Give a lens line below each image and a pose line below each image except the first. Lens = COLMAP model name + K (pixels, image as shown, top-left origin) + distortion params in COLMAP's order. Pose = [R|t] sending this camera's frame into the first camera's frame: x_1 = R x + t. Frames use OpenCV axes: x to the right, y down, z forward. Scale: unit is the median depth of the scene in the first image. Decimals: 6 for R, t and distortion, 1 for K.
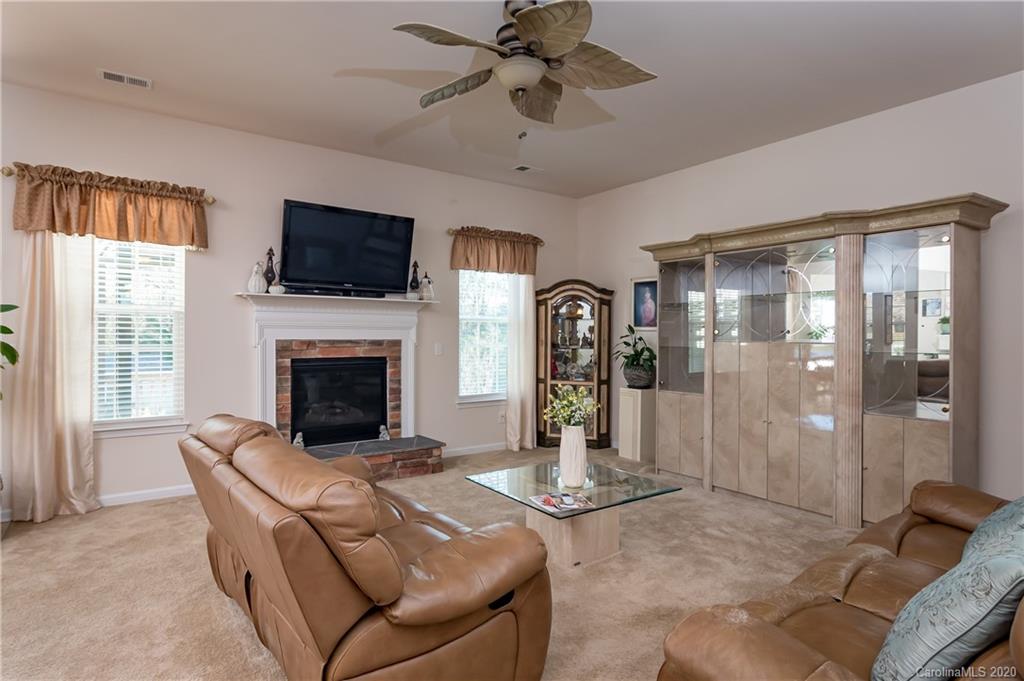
lens RADIAL K [[545.0, 0, 512.0], [0, 545.0, 340.5], [0, 0, 1]] dist [0.003374, 0.000585]
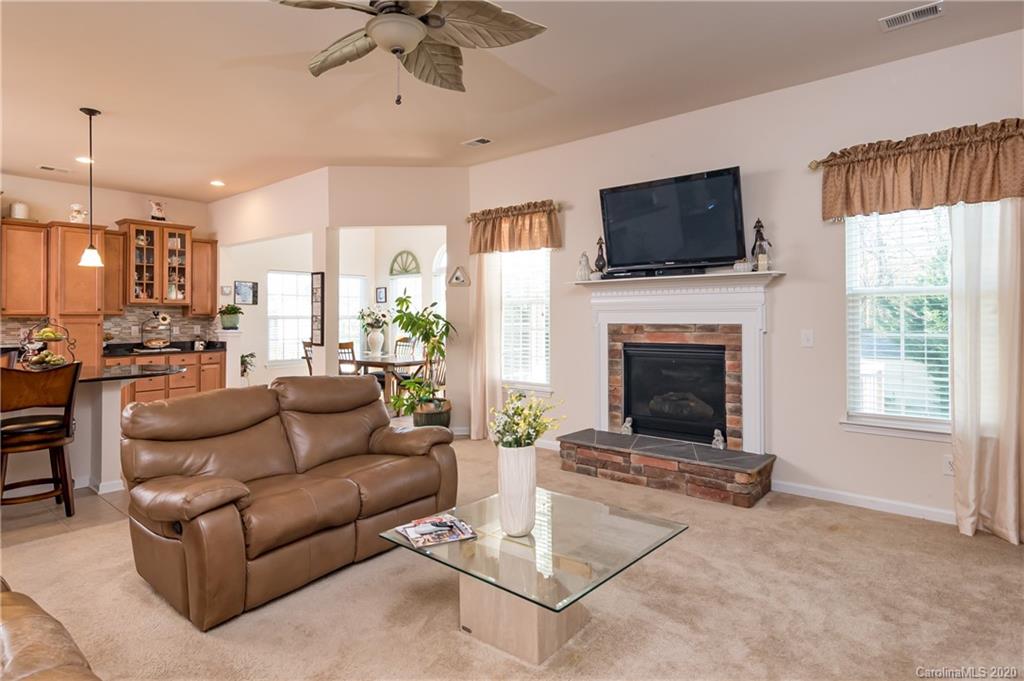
lens RADIAL K [[559.6, 0, 509.4], [0, 559.6, 316.4], [0, 0, 1]] dist [-0.001379, -0.000501]
pose [[0.238886, -0.008486, -0.971010, 0.502096], [-0.005002, 0.999938, -0.009969, -0.003439], [0.971035, 0.007238, 0.238829, 0.498095]]
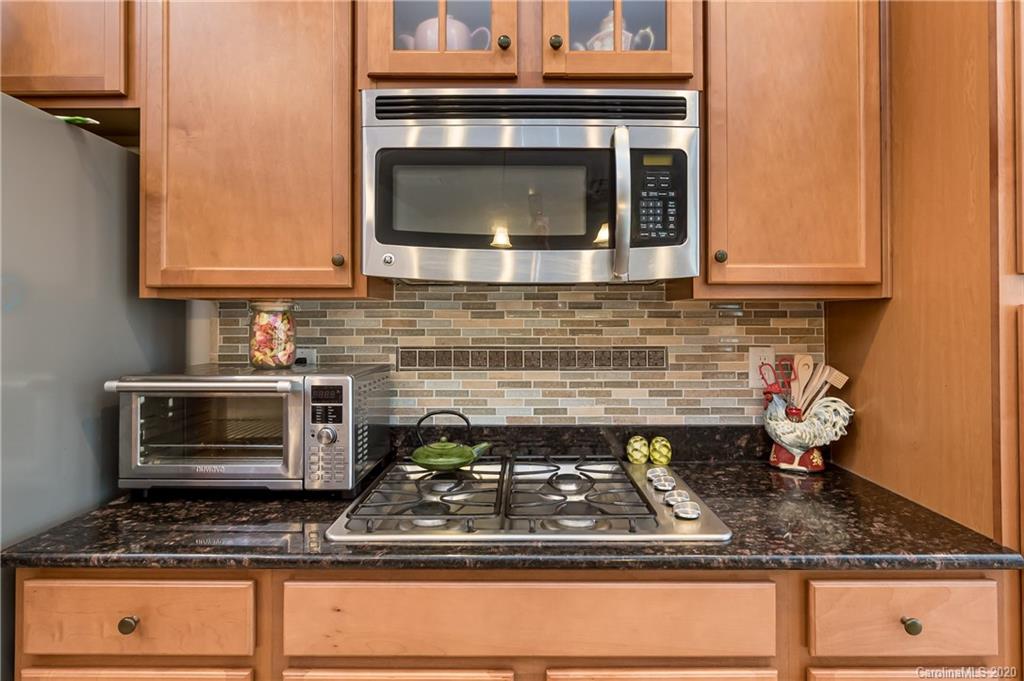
lens RADIAL K [[535.5, 0, 515.0], [0, 535.5, 320.0], [0, 0, 1]] dist [-0.000763, -0.000542]
pose [[-0.587054, -0.006152, -0.809524, -0.658081], [-0.009604, 0.999954, -0.000635, 0.002955], [0.809491, 0.007402, -0.587086, -0.191523]]
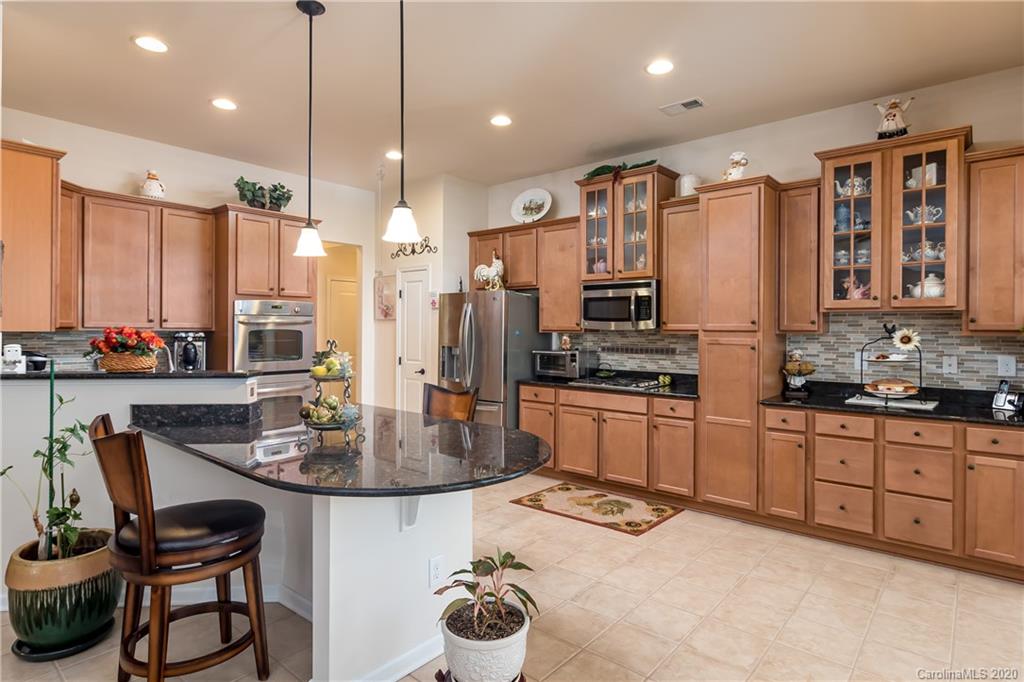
lens RADIAL K [[551.1, 0, 514.2], [0, 551.1, 329.1], [0, 0, 1]] dist [-0.001977, -0.000501]
pose [[-0.969903, -0.008042, -0.243359, -0.455487], [-0.010960, 0.999883, 0.010639, -0.021641], [0.243245, 0.012985, -0.969878, 0.522780]]
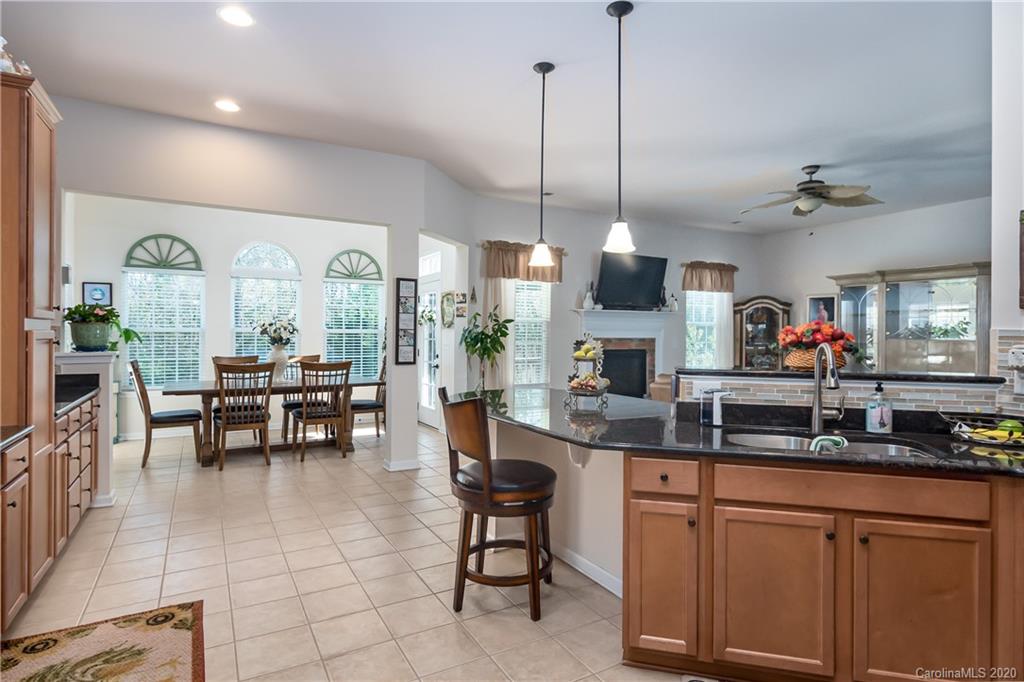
lens RADIAL K [[555.7, 0, 512.0], [0, 555.7, 341.0], [0, 0, 1]] dist [-0.000998, -0.000368]
pose [[0.994065, 0.002700, -0.108753, -0.438153], [-0.002390, 0.999993, 0.002976, 0.003100], [0.108760, -0.002698, 0.994064, -0.580331]]
